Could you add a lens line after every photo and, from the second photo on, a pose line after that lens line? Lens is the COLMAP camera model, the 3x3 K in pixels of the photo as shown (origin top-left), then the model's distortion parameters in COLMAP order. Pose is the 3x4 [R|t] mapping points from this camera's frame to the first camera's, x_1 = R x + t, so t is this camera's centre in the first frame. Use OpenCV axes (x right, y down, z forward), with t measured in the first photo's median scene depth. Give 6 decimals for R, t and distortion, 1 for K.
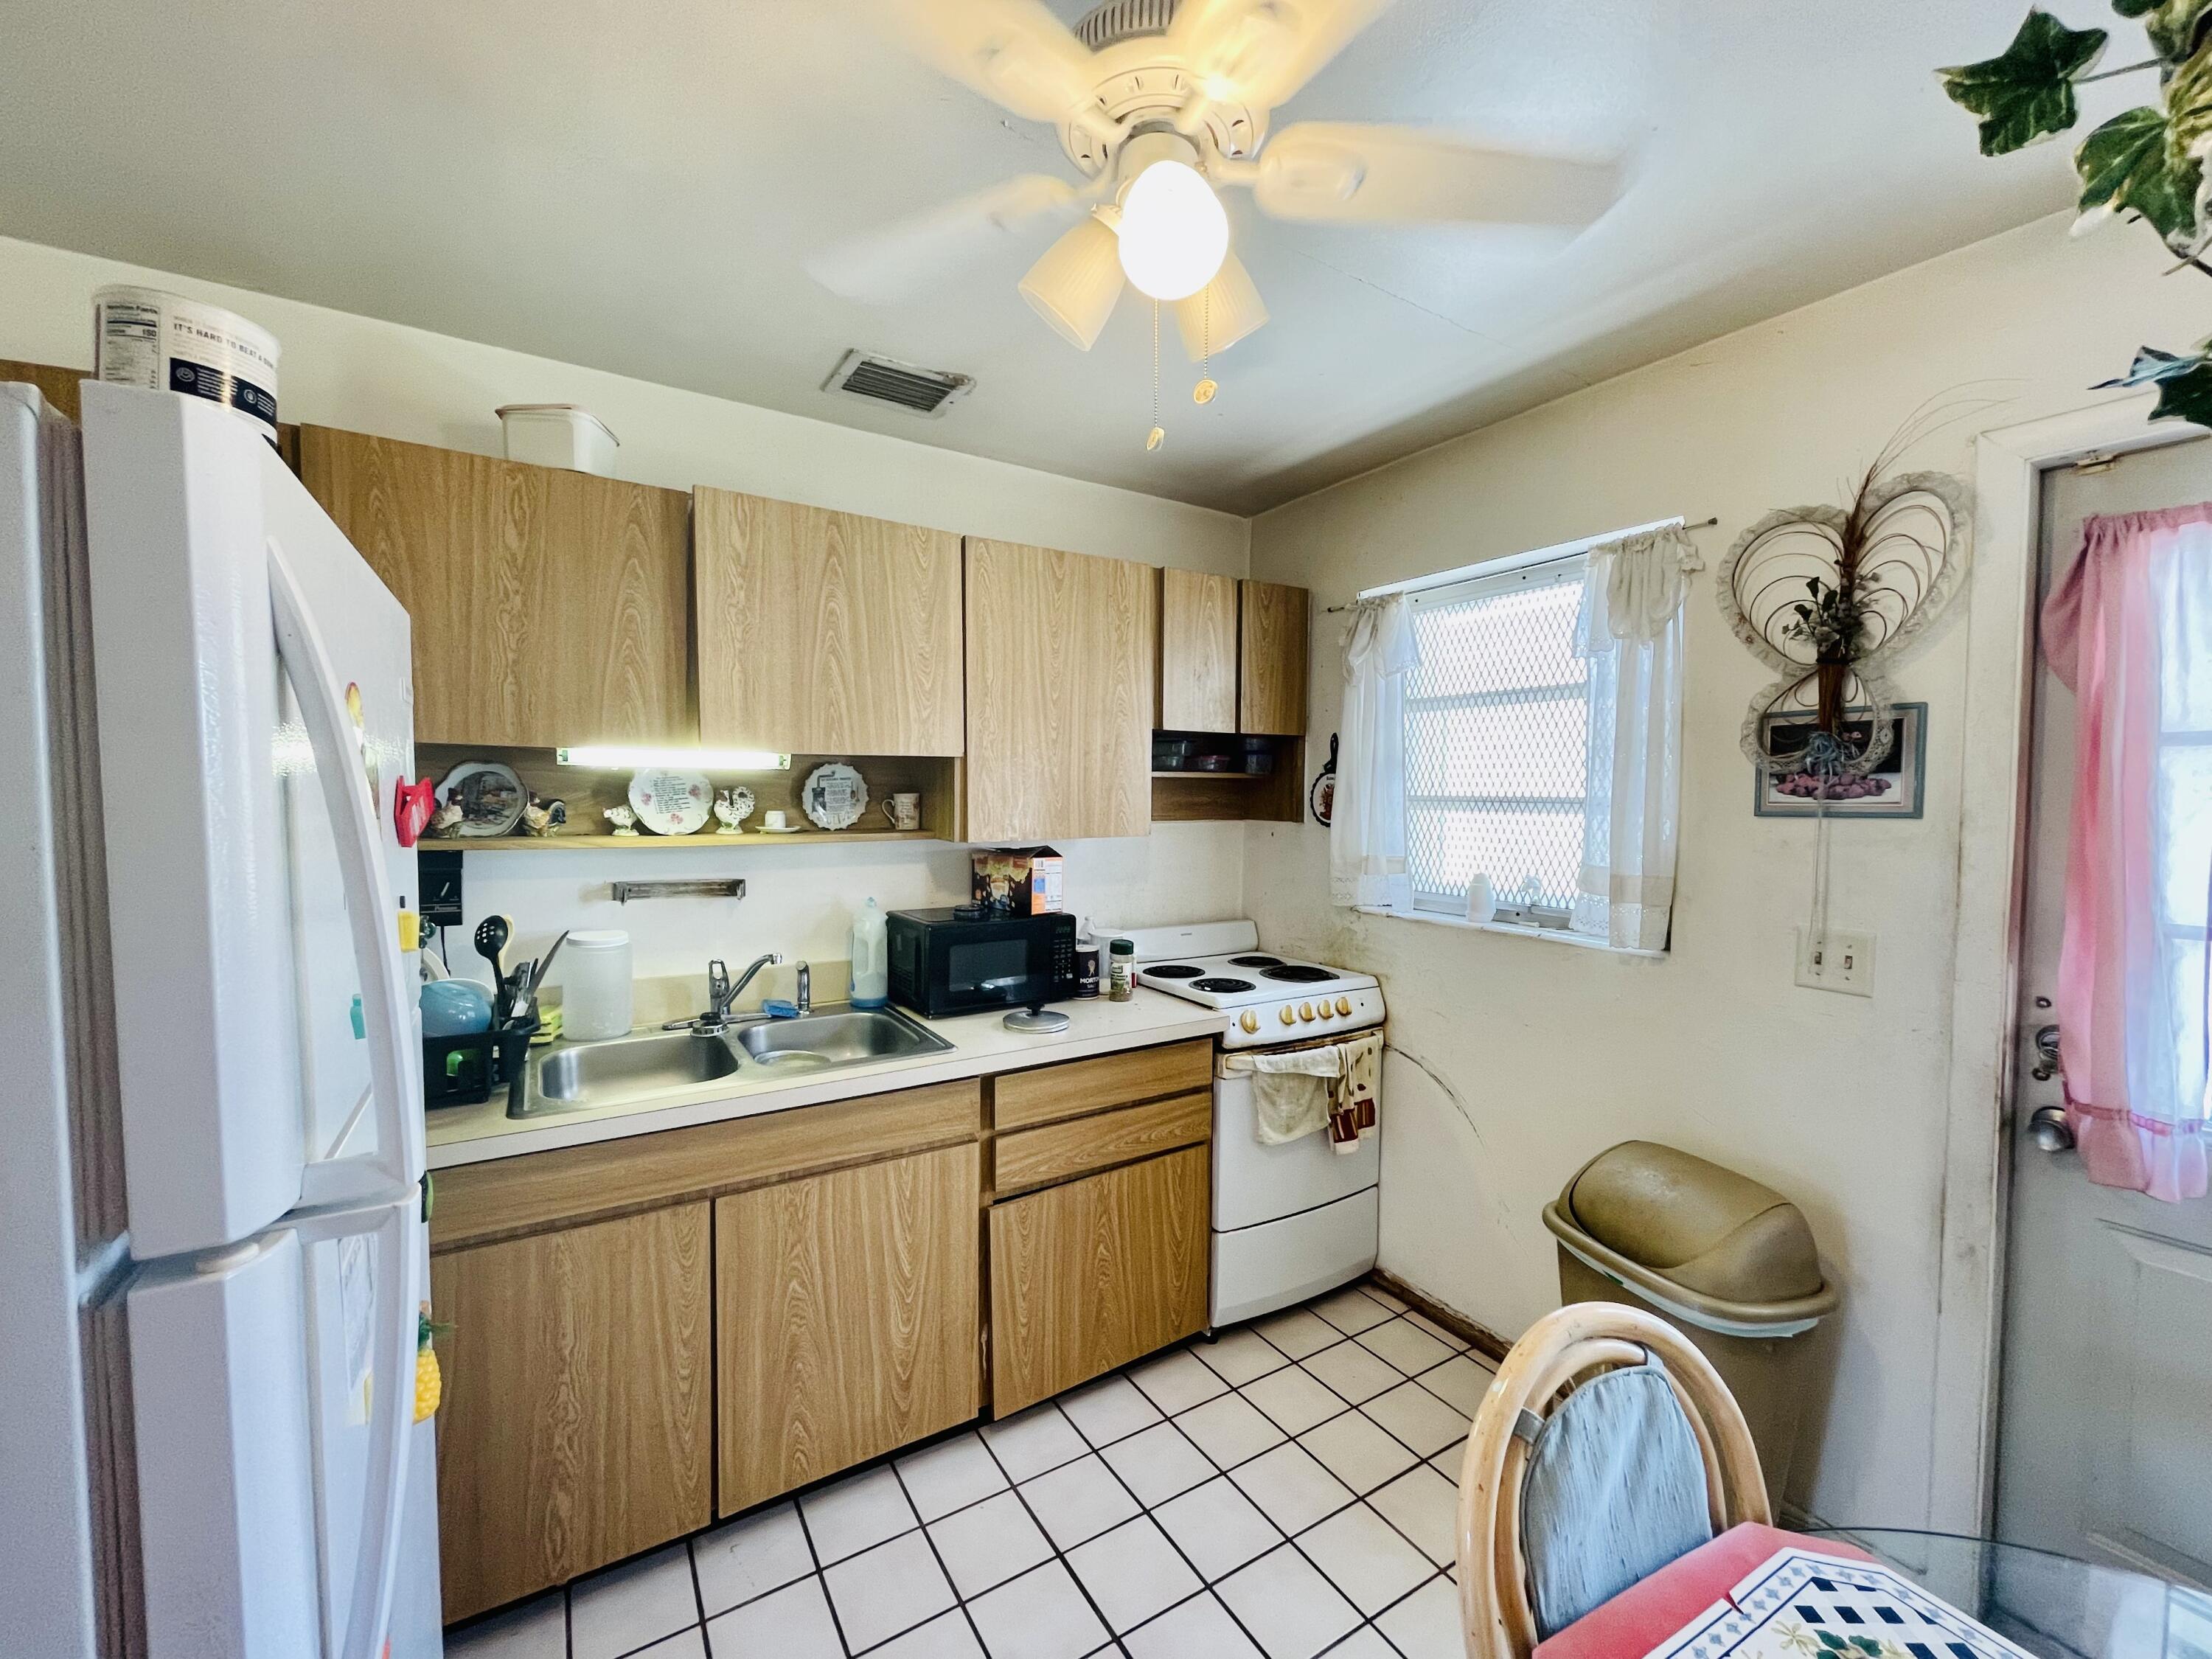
lens RADIAL K [[893.2, 0, 1098.4], [0, 893.2, 829.5], [0, 0, 1]] dist [-0.003079, -0.000639]
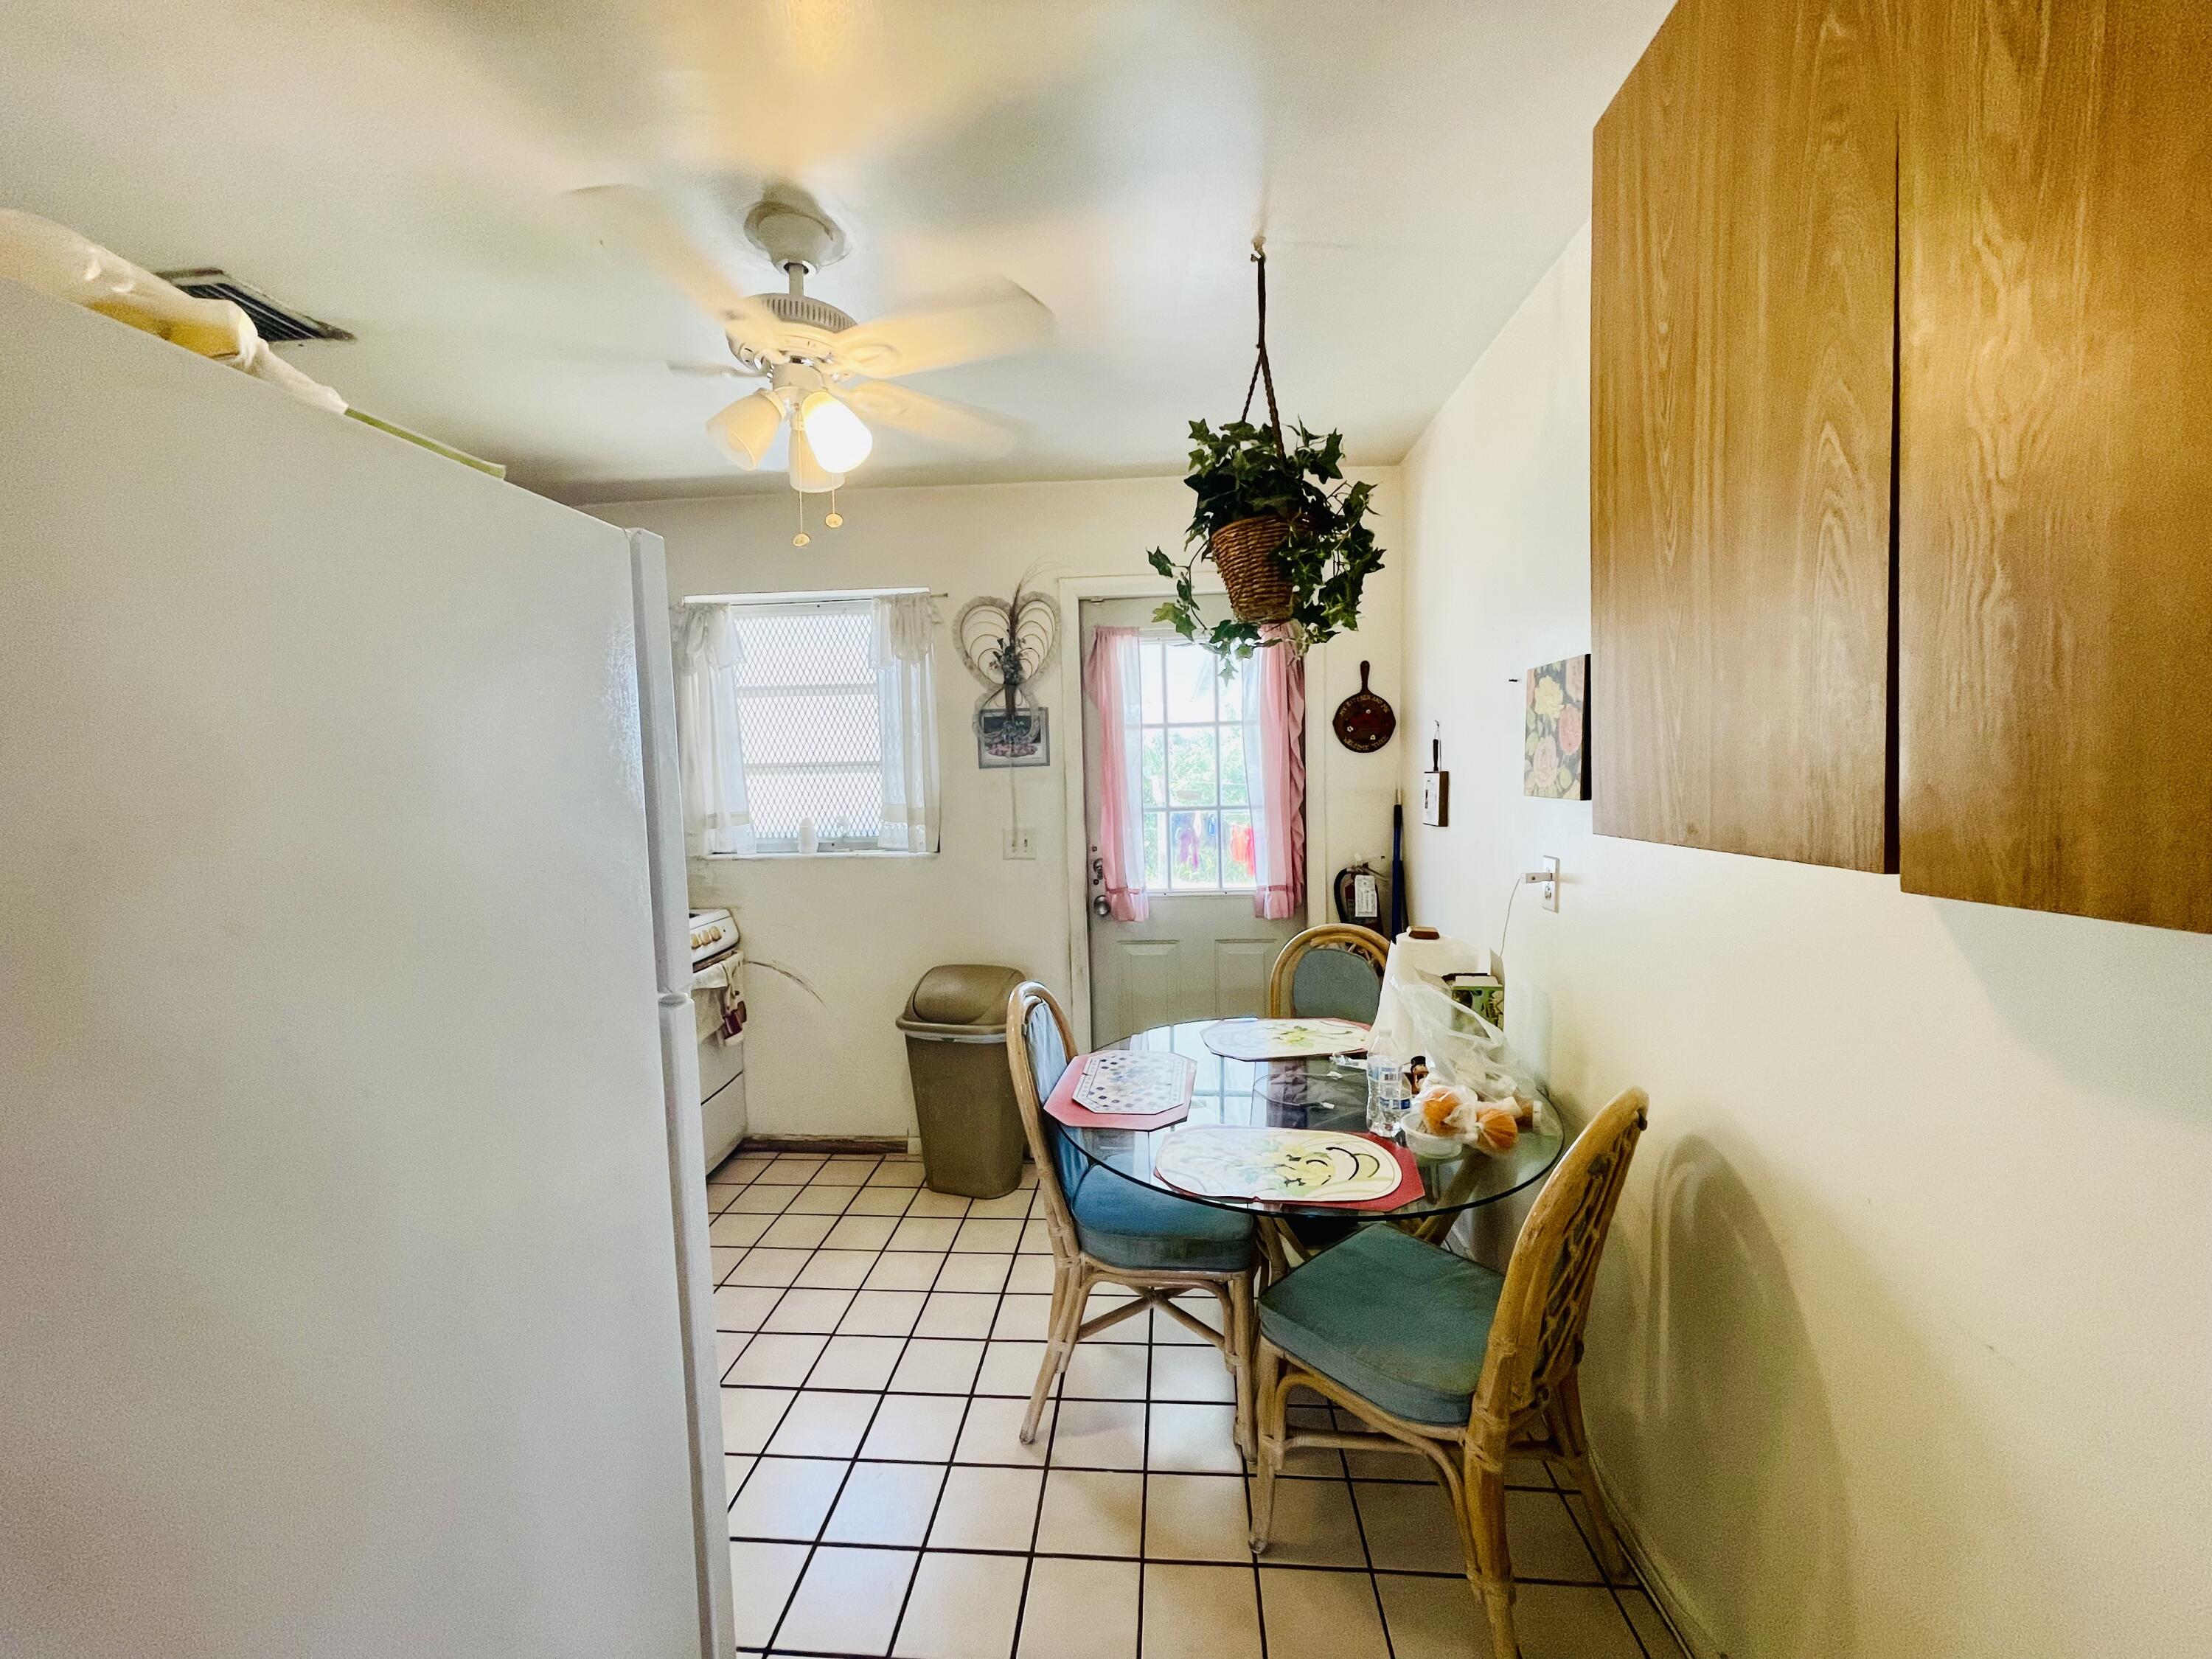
lens RADIAL K [[893.2, 0, 1100.9], [0, 893.2, 824.1], [0, 0, 1]] dist [-0.003079, -0.000639]
pose [[0.583764, -0.076405, 0.808320, -0.498245], [0.061805, 0.996855, 0.049591, 0.020963], [-0.809568, 0.021008, 0.586650, -0.209306]]
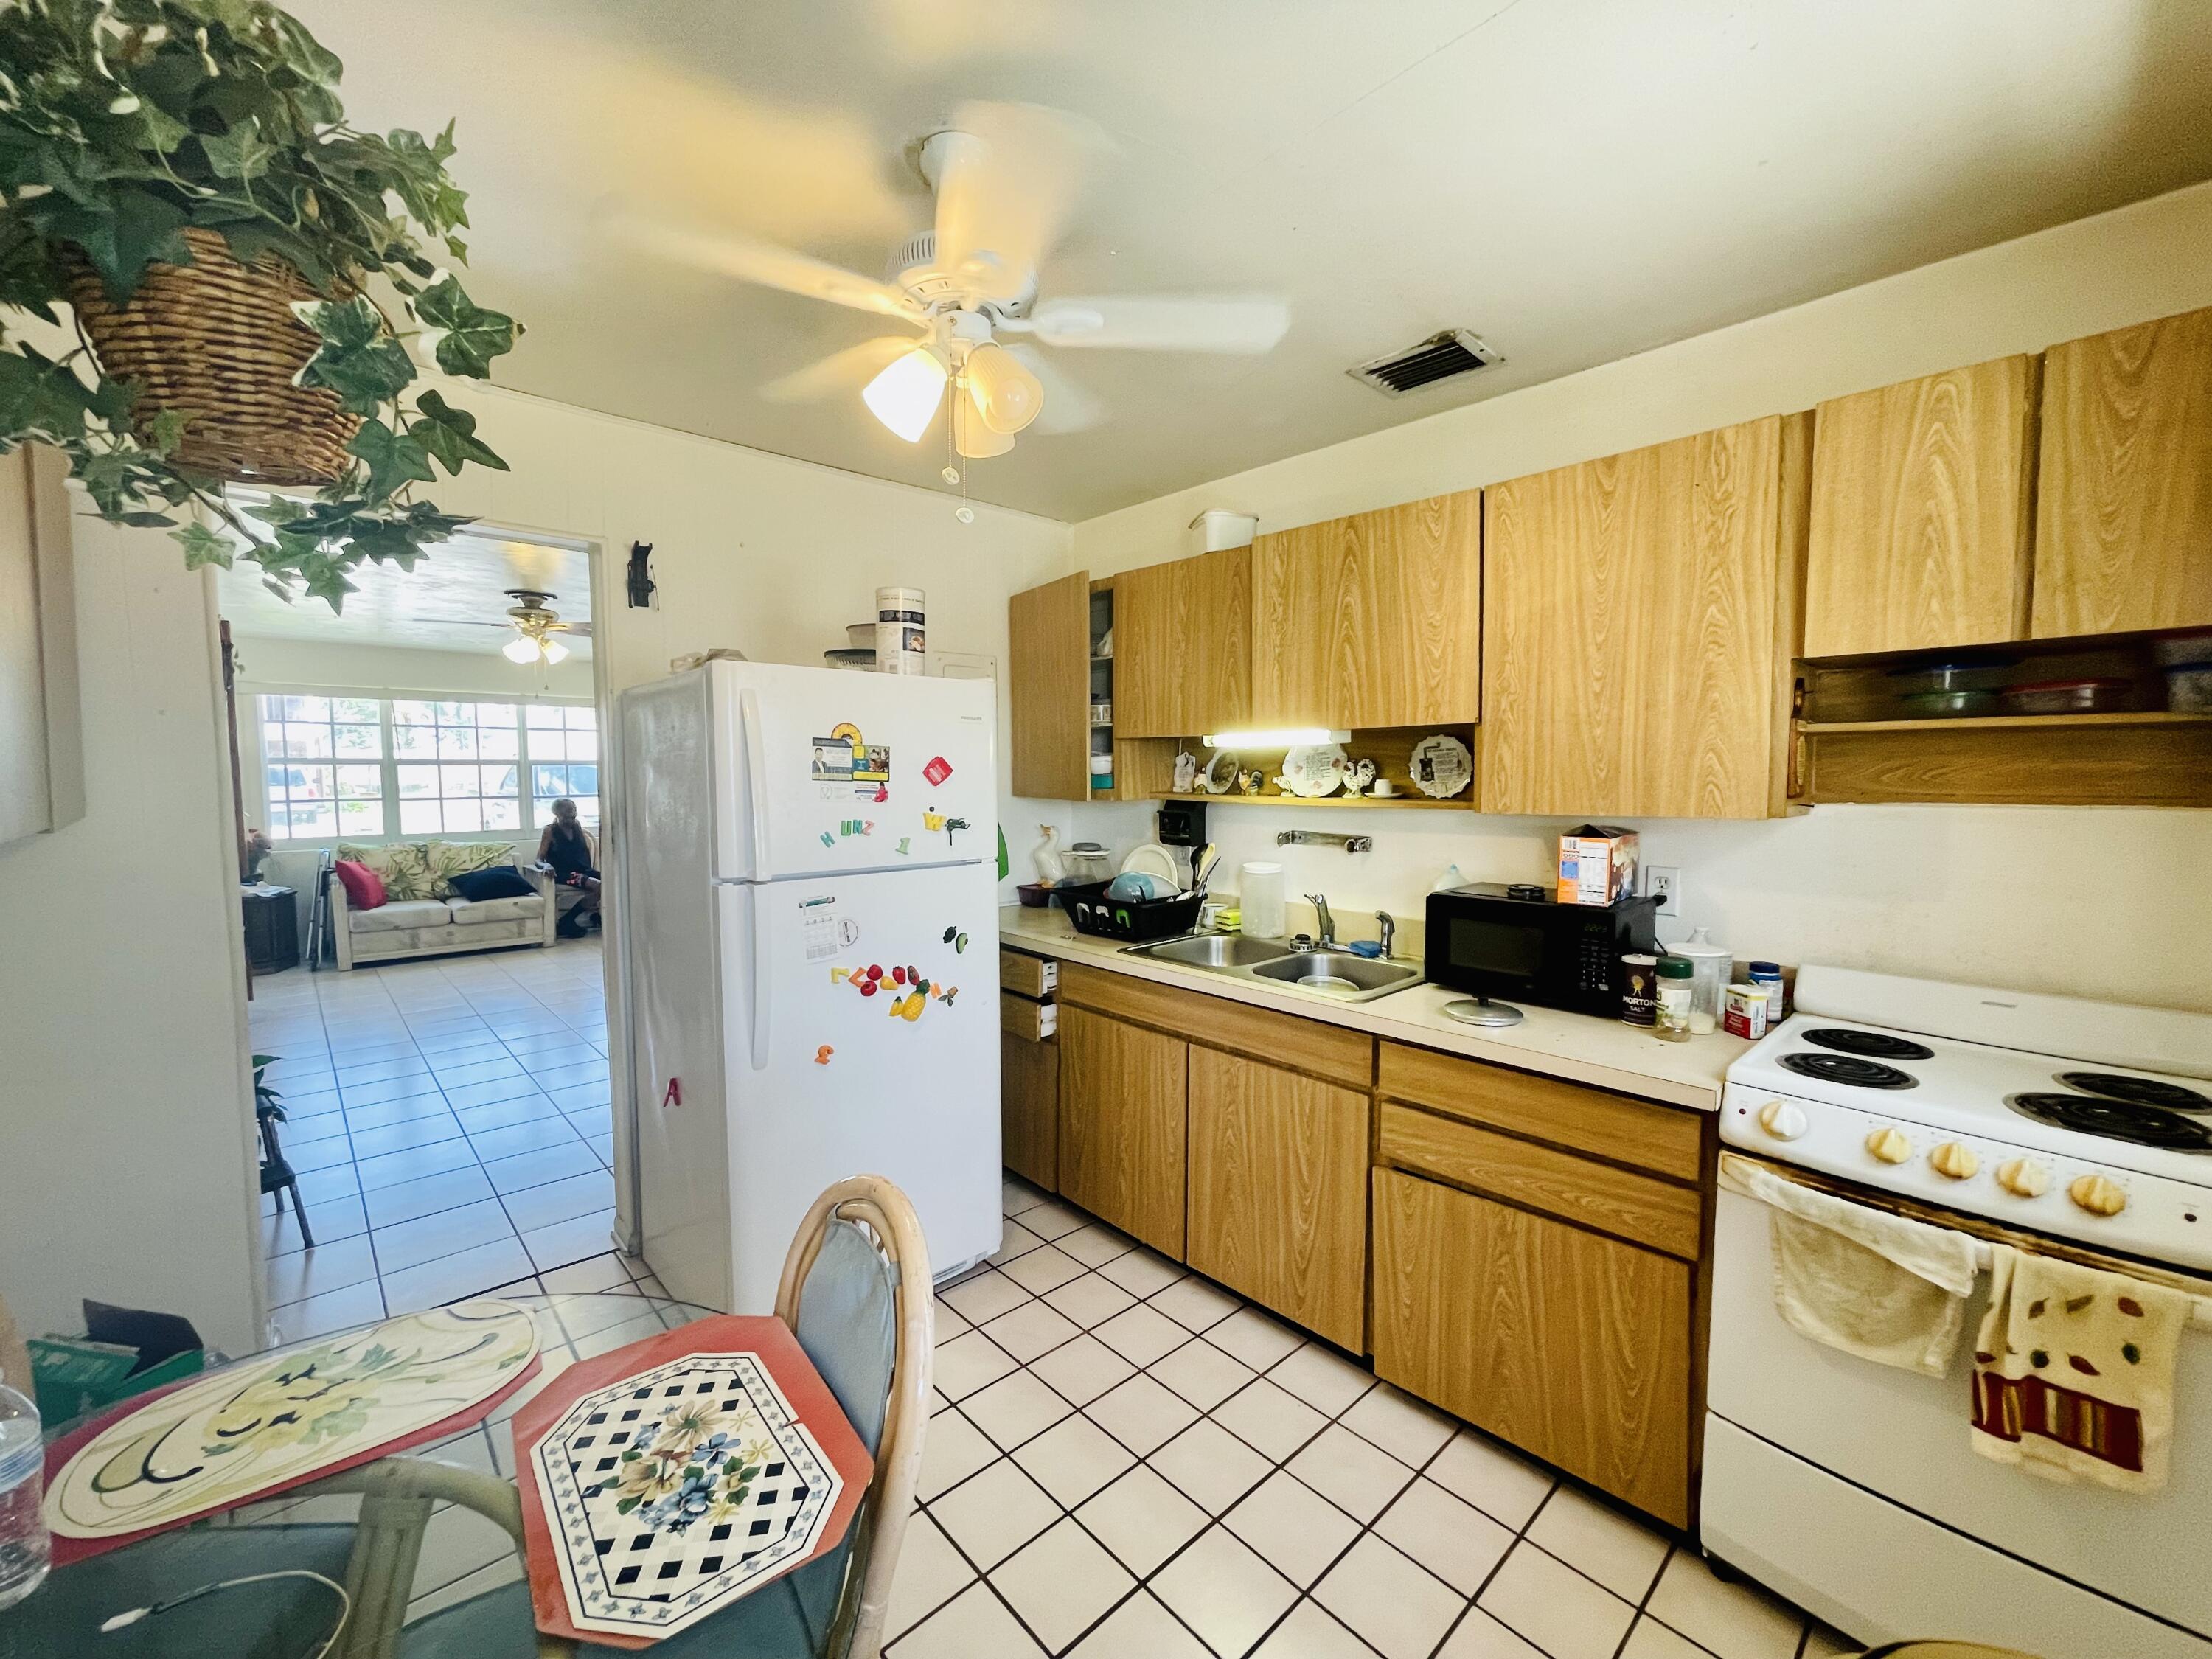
lens RADIAL K [[893.2, 0, 1094.4], [0, 893.2, 828.8], [0, 0, 1]] dist [-0.003079, -0.000639]
pose [[0.184263, 0.054654, -0.981356, 0.776445], [-0.039895, 0.998046, 0.048093, 0.002310], [0.982067, 0.030290, 0.186083, 0.466619]]
